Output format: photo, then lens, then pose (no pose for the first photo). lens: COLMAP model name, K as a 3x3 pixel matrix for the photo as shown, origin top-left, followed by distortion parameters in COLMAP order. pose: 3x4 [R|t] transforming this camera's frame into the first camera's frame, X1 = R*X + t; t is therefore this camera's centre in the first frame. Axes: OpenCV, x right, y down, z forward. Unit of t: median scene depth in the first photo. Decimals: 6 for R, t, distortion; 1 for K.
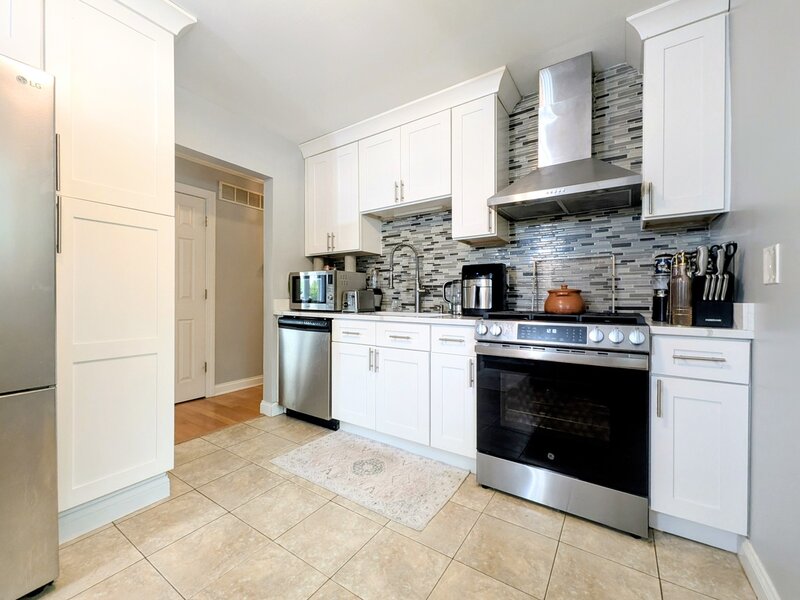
lens RADIAL K [[331.1, 0, 401.0], [0, 331.1, 300.3], [0, 0, 1]] dist [0.004144, -0.002066]
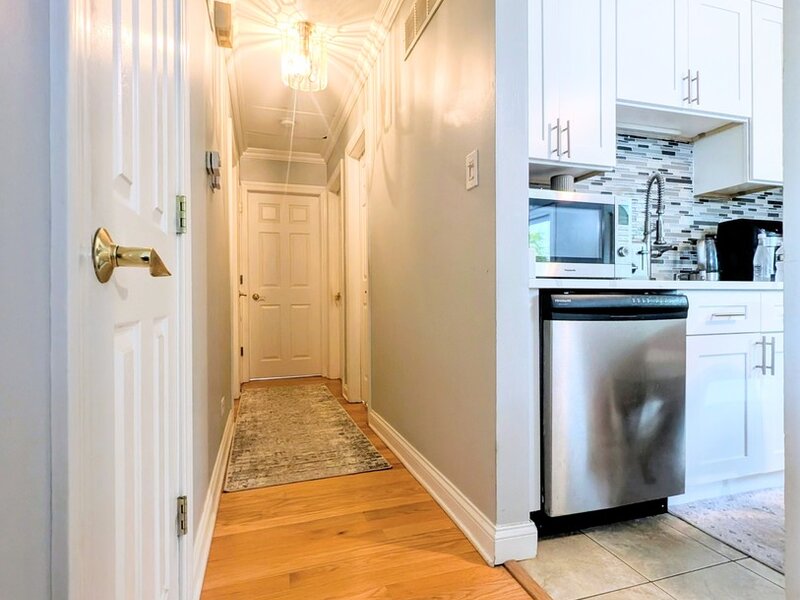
lens RADIAL K [[420.4, 0, 399.5], [0, 420.4, 299.1], [0, 0, 1]] dist [0.003563, 0.000588]
pose [[0.644030, -0.010220, 0.764932, -0.987310], [0.006636, 0.999948, 0.007772, 0.061047], [-0.764972, 0.000071, 0.644064, 0.924010]]
